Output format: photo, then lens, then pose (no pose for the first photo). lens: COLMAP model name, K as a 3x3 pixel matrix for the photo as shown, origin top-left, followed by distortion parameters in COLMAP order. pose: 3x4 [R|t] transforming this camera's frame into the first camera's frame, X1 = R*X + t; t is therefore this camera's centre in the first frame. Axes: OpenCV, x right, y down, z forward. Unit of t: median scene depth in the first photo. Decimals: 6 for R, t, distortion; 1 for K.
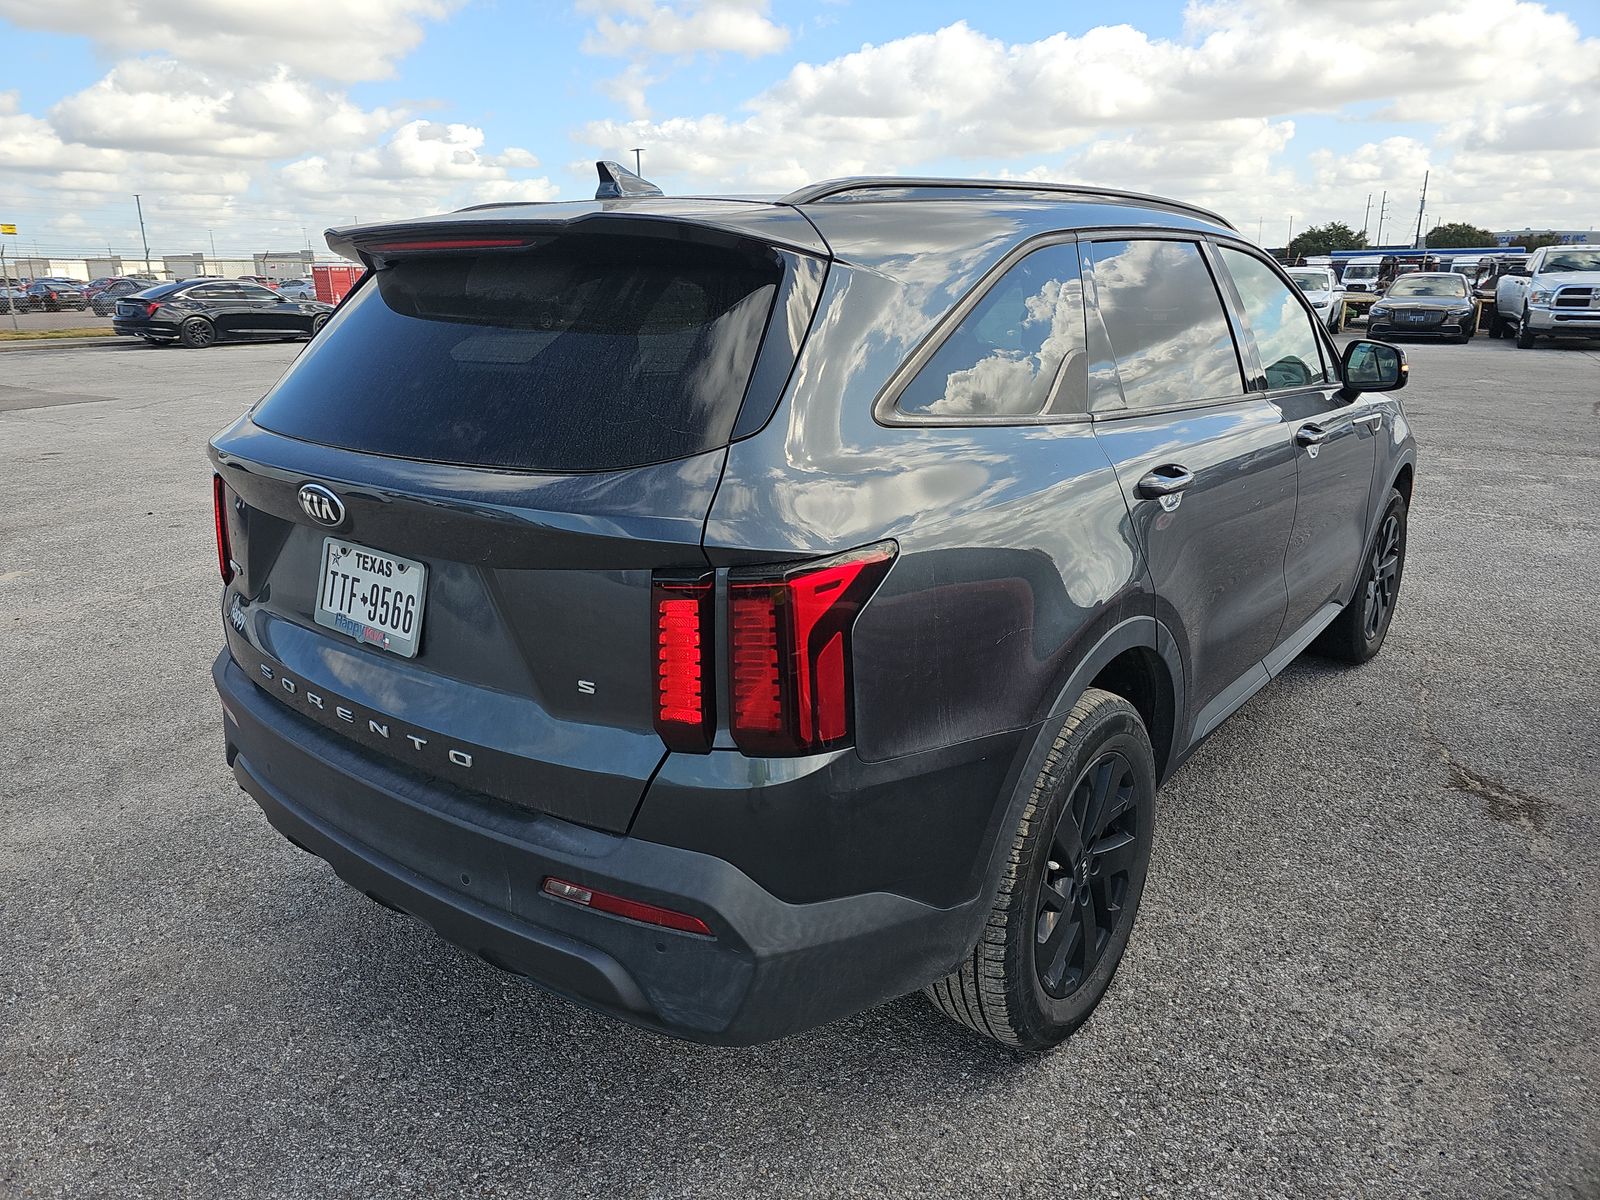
lens RADIAL K [[1059.6, 0, 788.5], [0, 1059.6, 589.5], [0, 0, 1]] dist [0.064270, -0.056936]
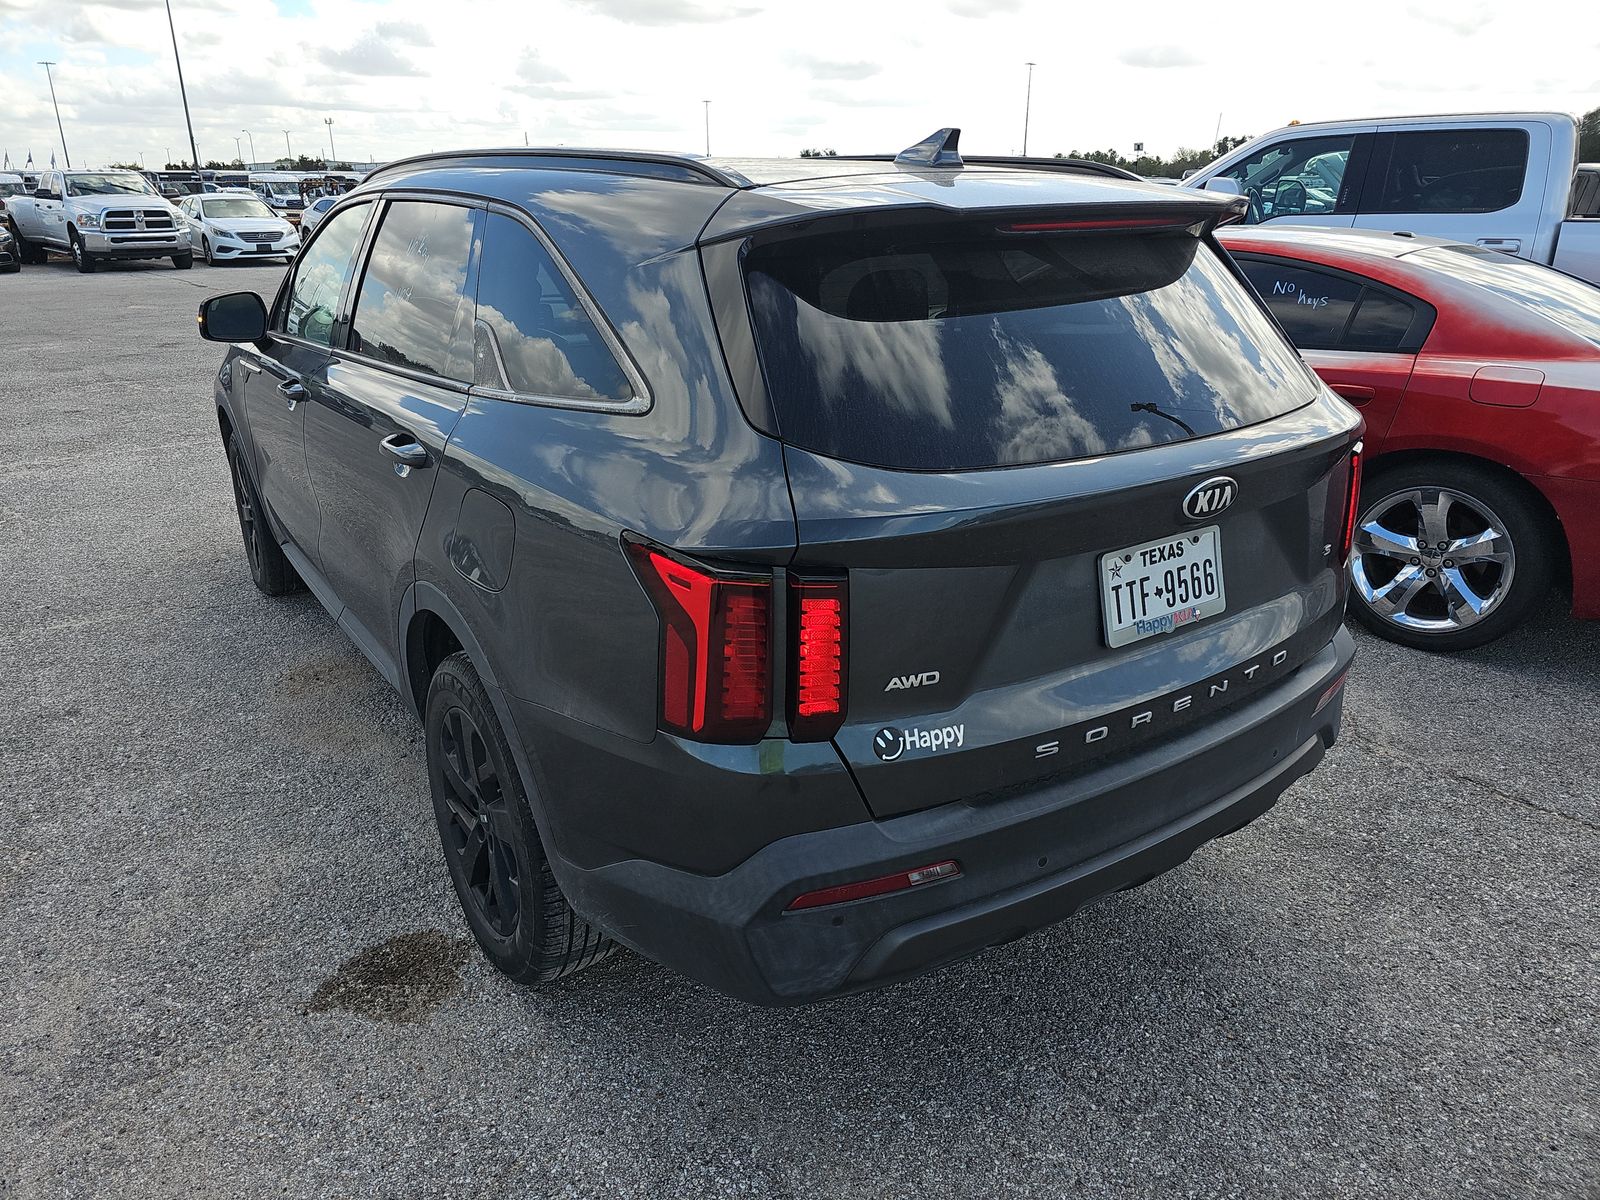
lens RADIAL K [[1057.6, 0, 792.0], [0, 1057.6, 602.2], [0, 0, 1]] dist [0.063140, -0.059111]
pose [[0.287727, -0.340333, 0.895202, -1.373334], [0.266847, 0.926202, 0.266351, -0.333515], [-0.919786, 0.162245, 0.357310, 0.957255]]
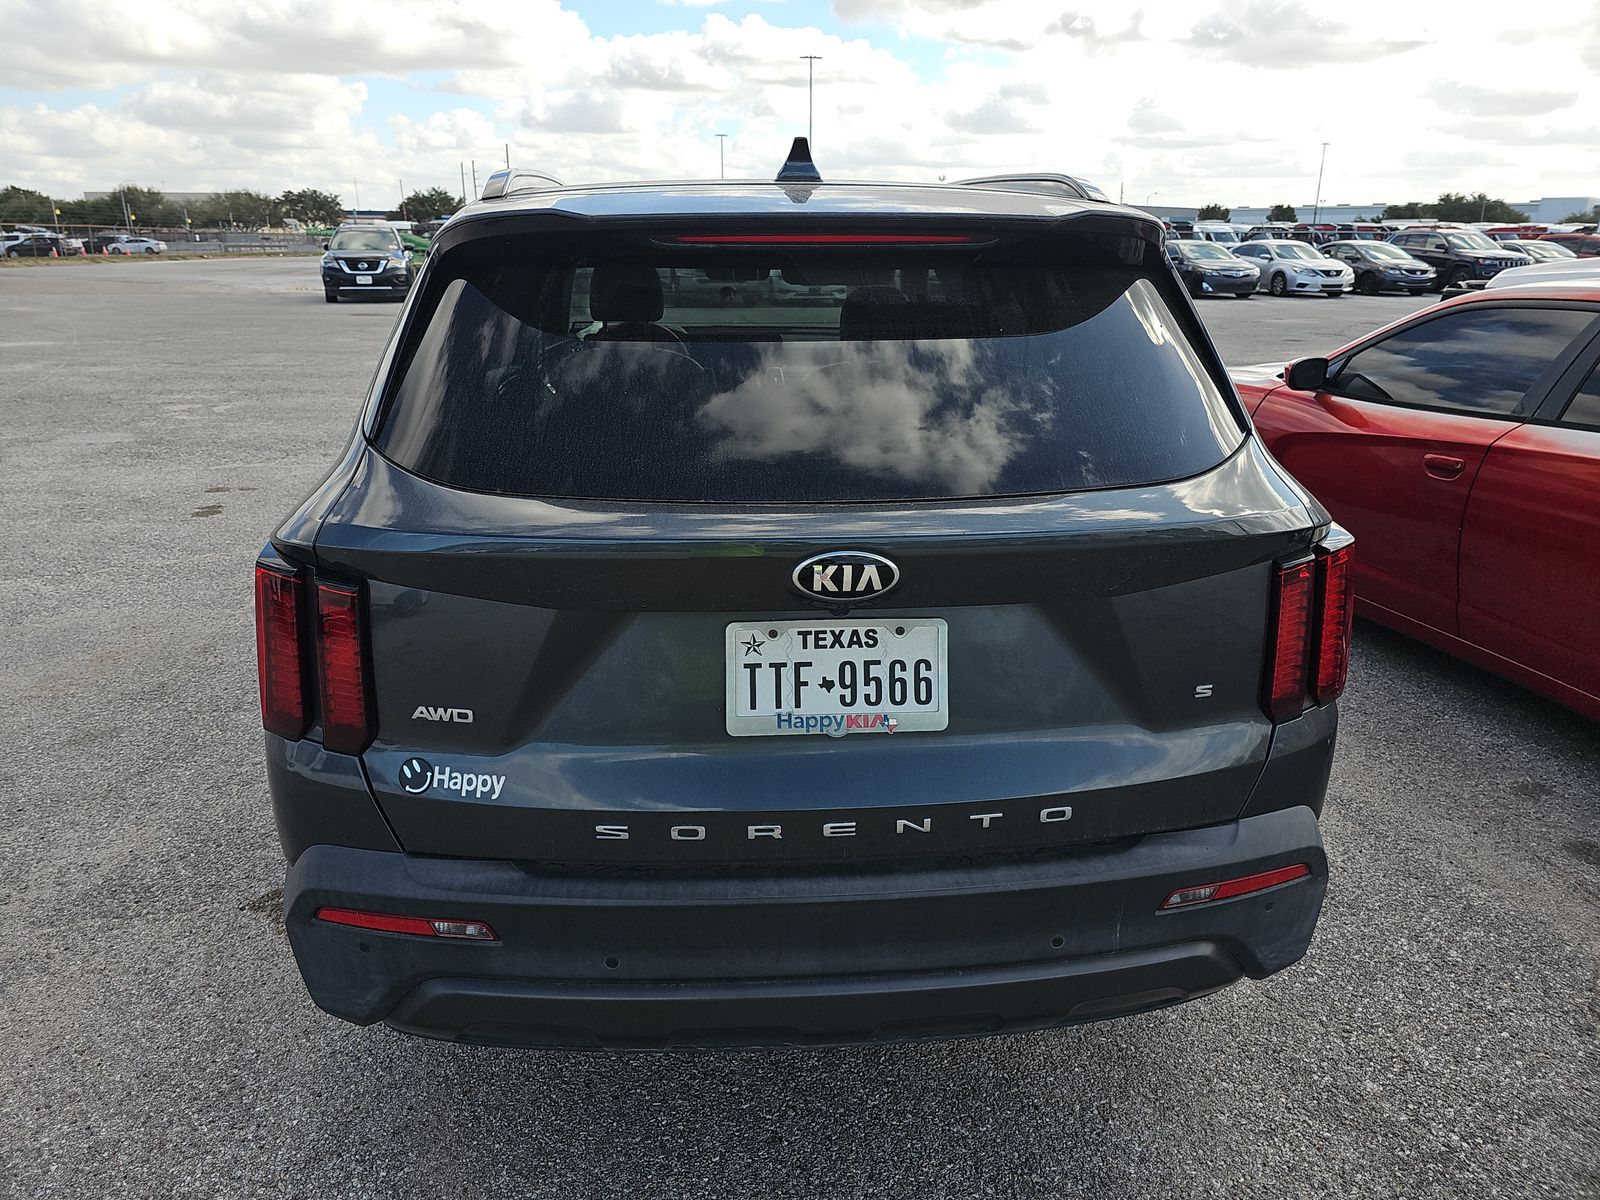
lens RADIAL K [[1059.6, 0, 788.5], [0, 1059.6, 589.5], [0, 0, 1]] dist [0.064270, -0.056936]
pose [[0.725261, -0.209526, 0.655817, -0.922504], [0.187714, 0.976655, 0.104440, -0.148789], [-0.662390, 0.047360, 0.747661, 0.416673]]
